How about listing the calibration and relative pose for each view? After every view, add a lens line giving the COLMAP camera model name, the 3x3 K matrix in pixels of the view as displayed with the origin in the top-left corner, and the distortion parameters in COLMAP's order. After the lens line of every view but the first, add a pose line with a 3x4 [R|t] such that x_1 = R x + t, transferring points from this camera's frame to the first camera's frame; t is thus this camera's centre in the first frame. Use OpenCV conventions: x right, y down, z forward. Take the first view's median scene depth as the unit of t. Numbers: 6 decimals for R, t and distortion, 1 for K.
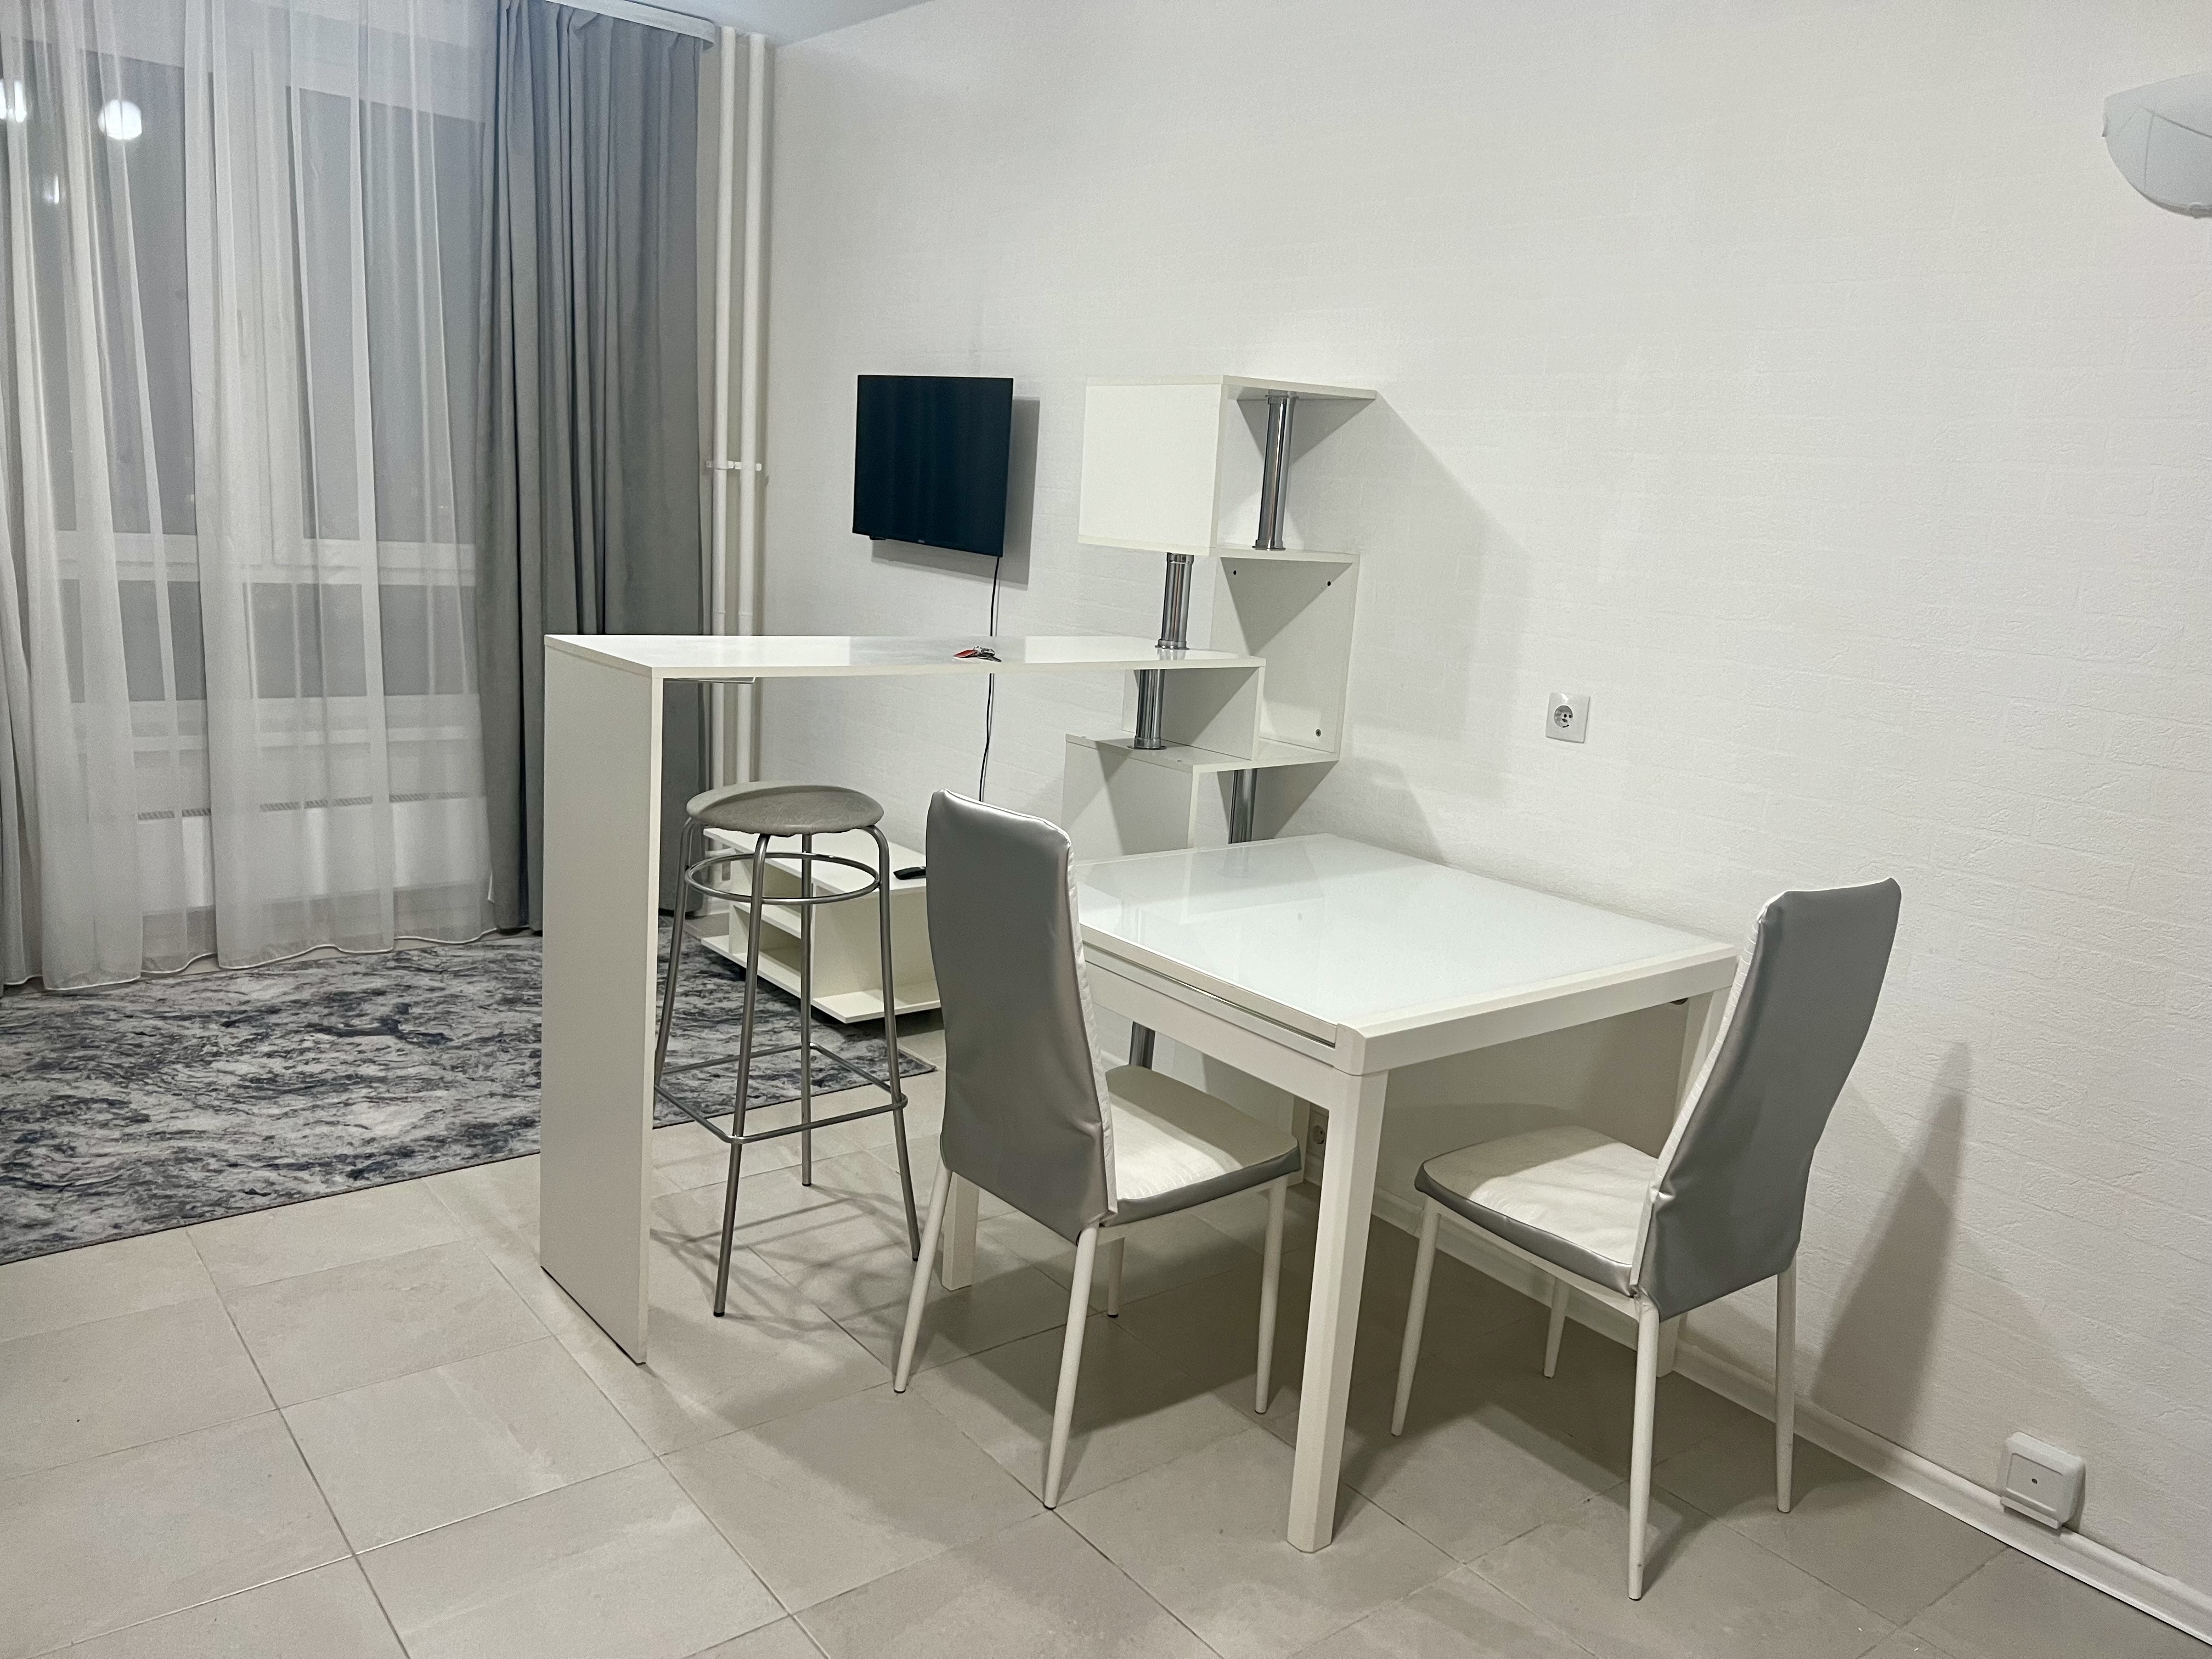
lens RADIAL K [[1644.5, 0, 1109.7], [0, 1644.5, 830.0], [0, 0, 1]] dist [0.058413, -0.067148]
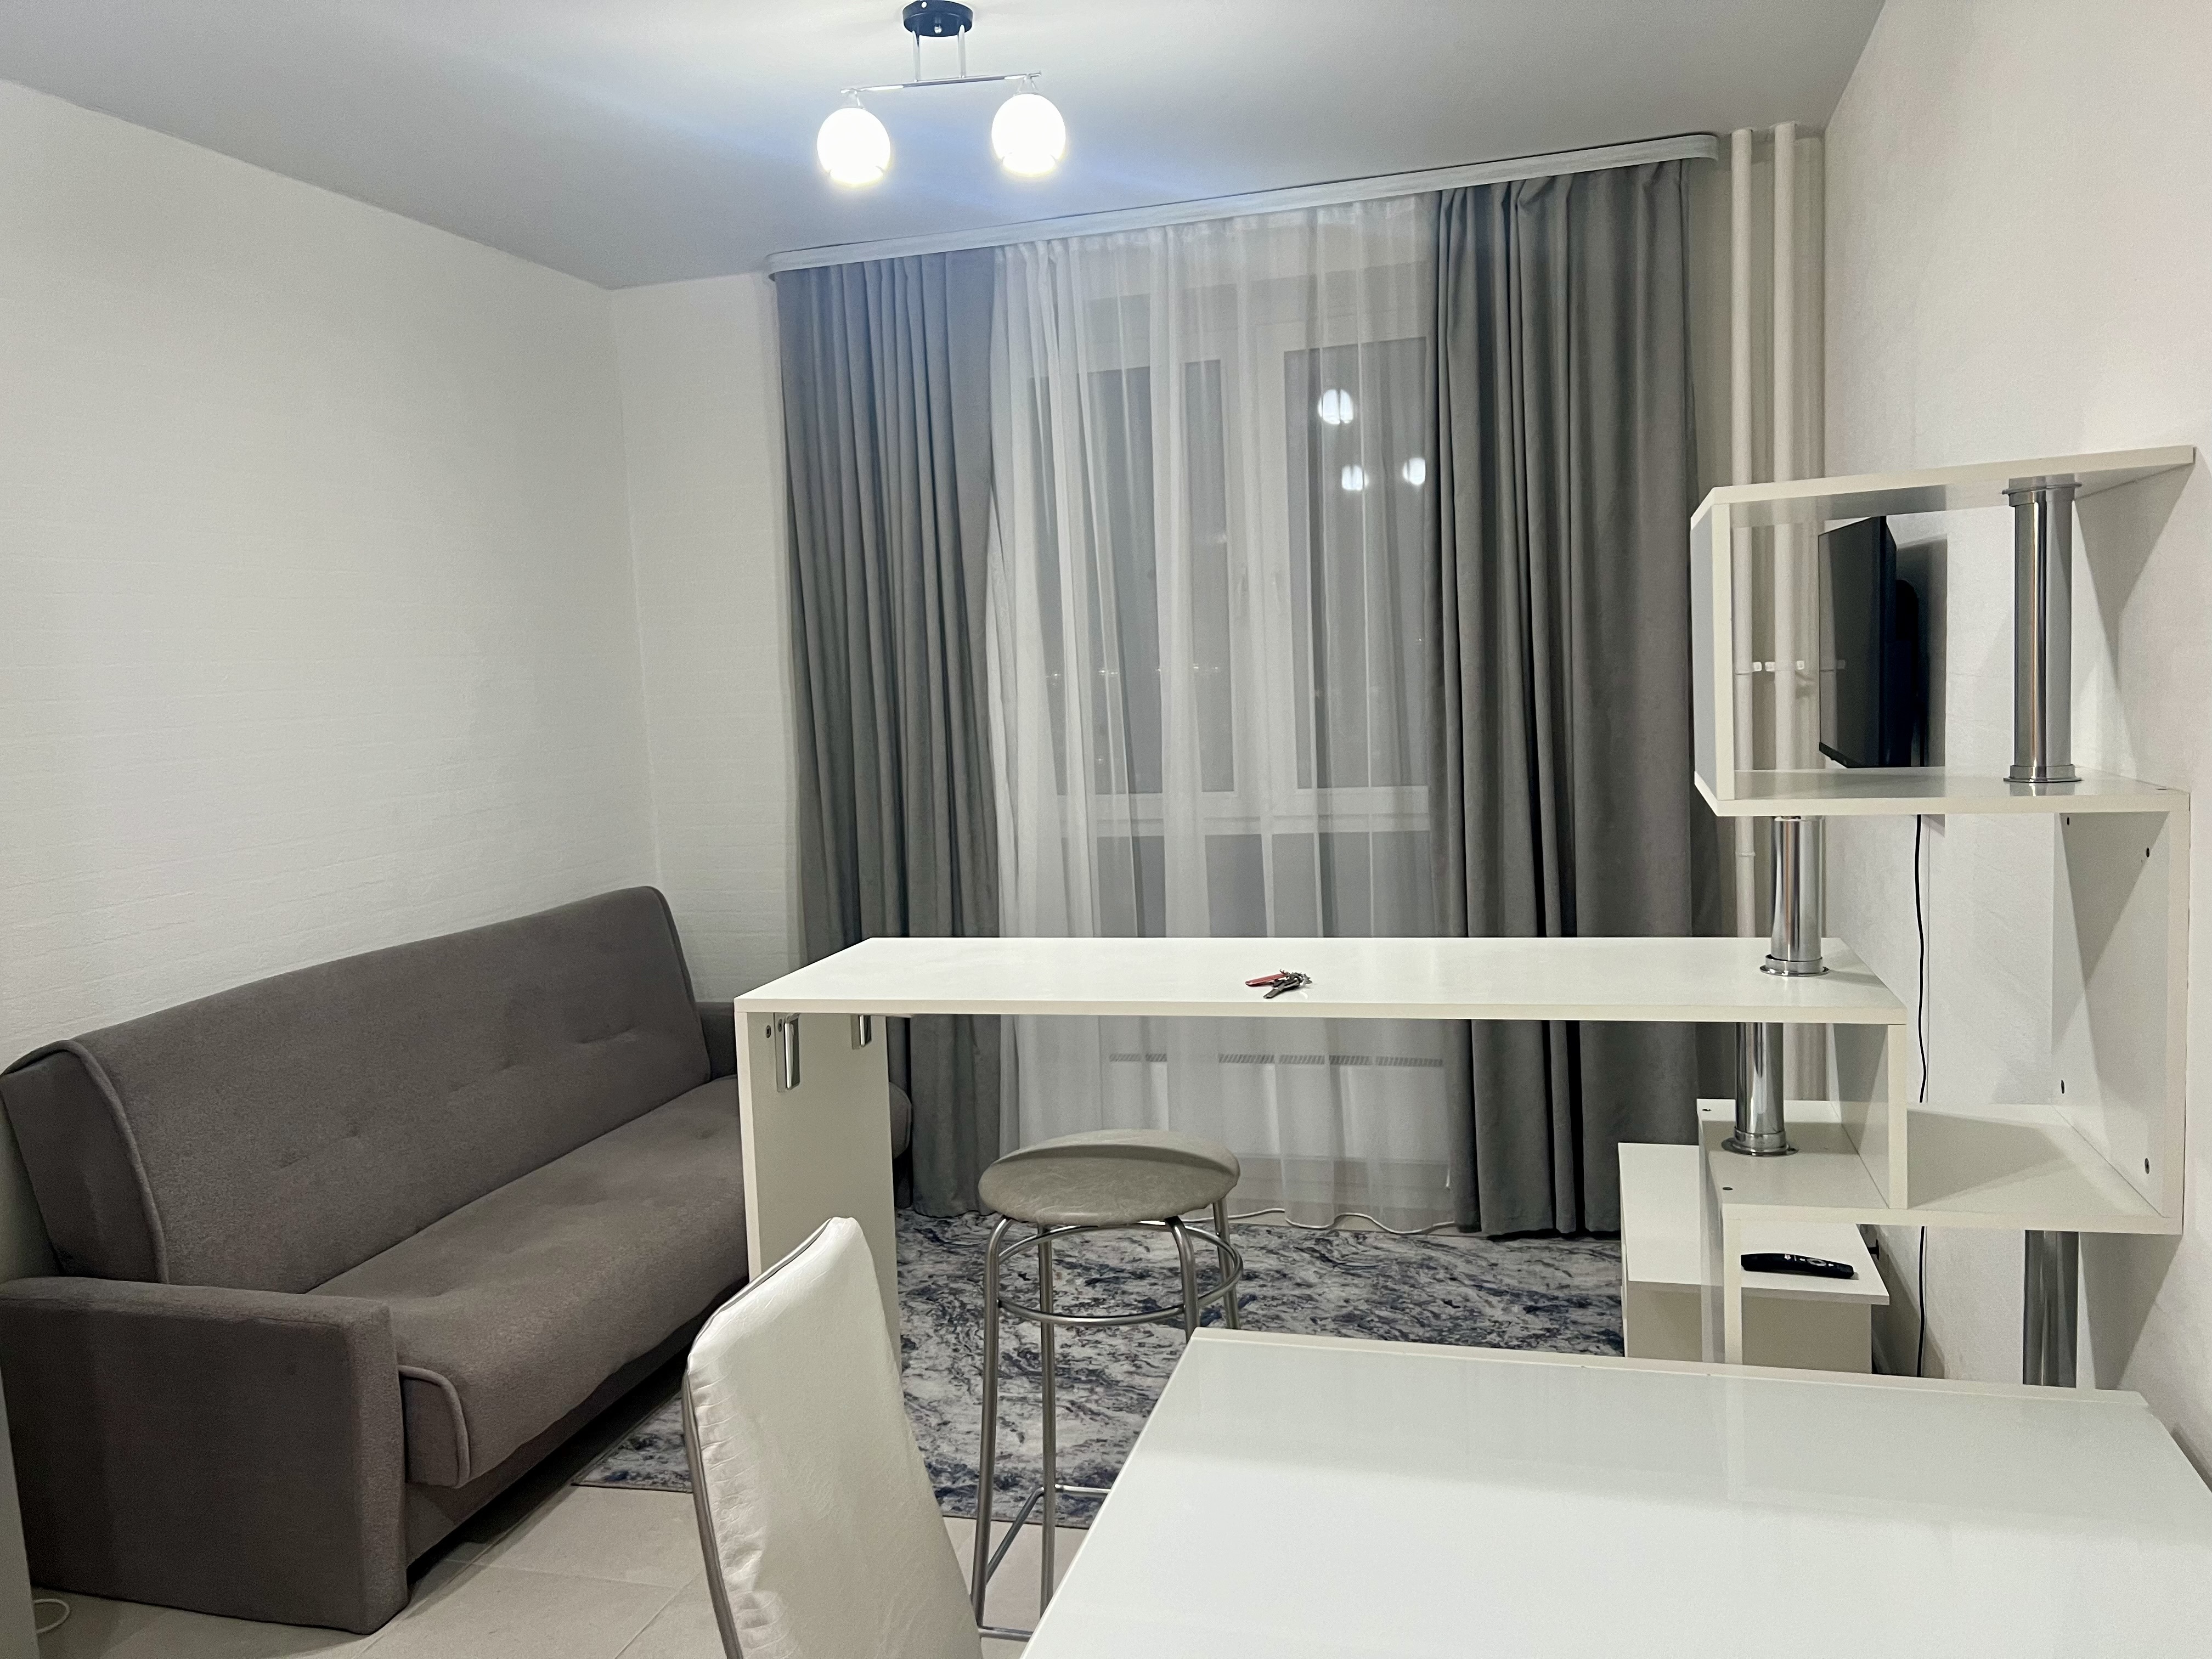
lens RADIAL K [[1644.5, 0, 1094.0], [0, 1644.5, 820.9], [0, 0, 1]] dist [0.058413, -0.067148]
pose [[0.574603, -0.018960, -0.818213, 0.264527], [-0.080995, 0.993507, -0.079902, -0.072713], [0.814415, 0.112183, 0.569336, 0.366722]]
